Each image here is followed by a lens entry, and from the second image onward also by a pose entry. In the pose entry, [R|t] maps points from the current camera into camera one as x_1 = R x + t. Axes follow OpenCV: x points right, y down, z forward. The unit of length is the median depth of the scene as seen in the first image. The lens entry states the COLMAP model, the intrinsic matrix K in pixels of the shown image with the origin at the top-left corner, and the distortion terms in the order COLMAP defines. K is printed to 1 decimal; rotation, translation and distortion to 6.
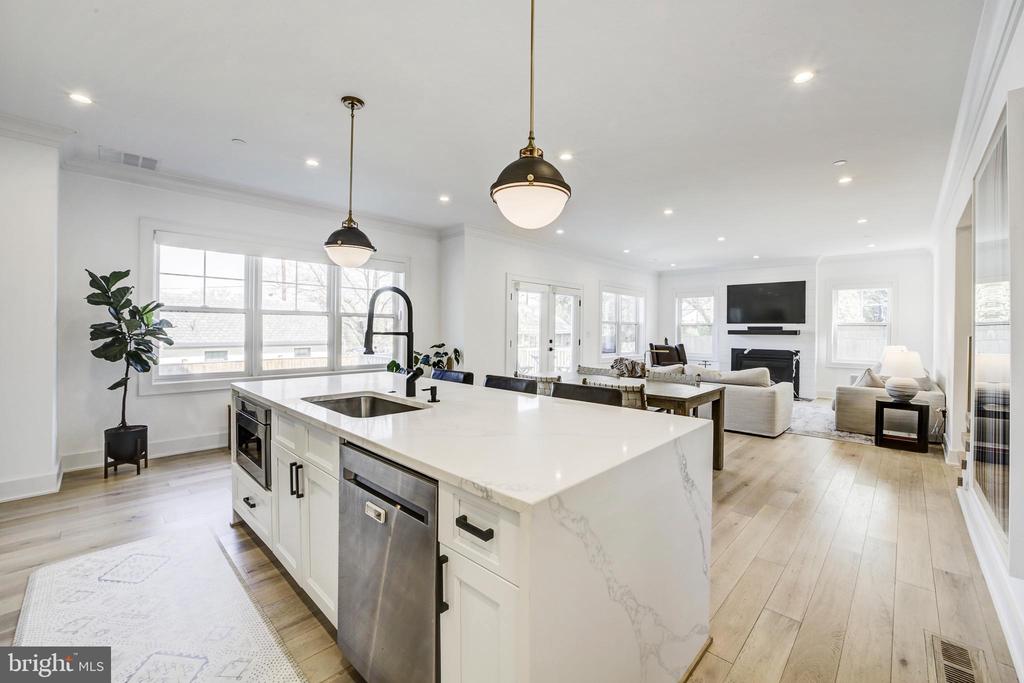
lens RADIAL K [[412.2, 0, 542.7], [0, 412.2, 335.2], [0, 0, 1]] dist [-0.008679, 0.001538]
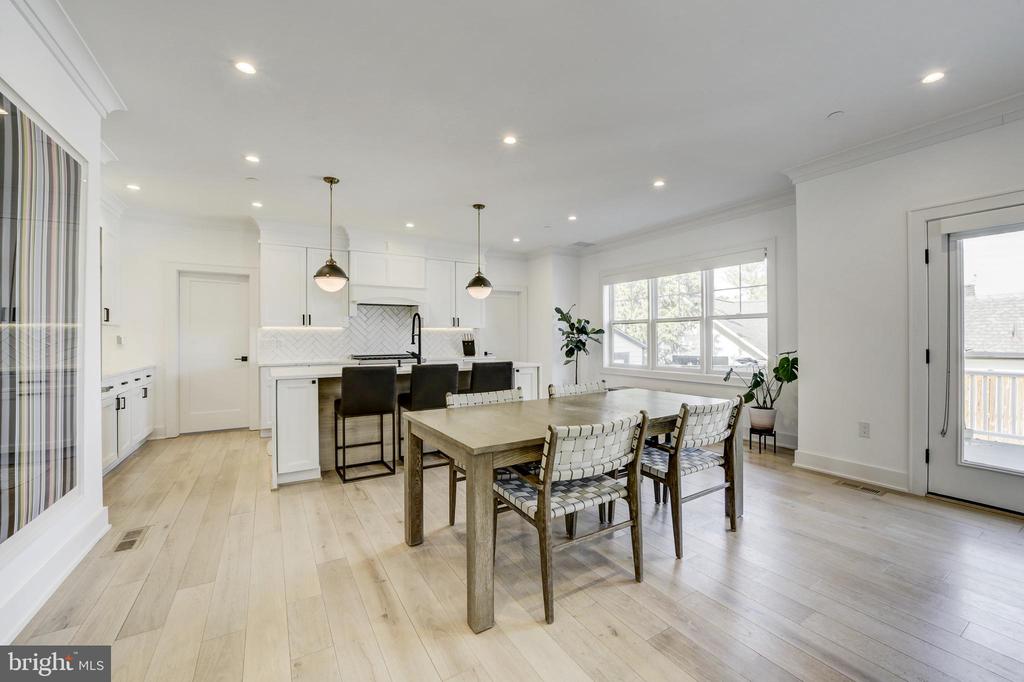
lens RADIAL K [[412.2, 0, 519.8], [0, 412.2, 339.7], [0, 0, 1]] dist [-0.008679, 0.001538]
pose [[-0.282196, -0.007740, -0.959326, 0.412905], [-0.006385, 0.999960, -0.006189, 0.005742], [0.959336, 0.004379, -0.282234, 0.568210]]
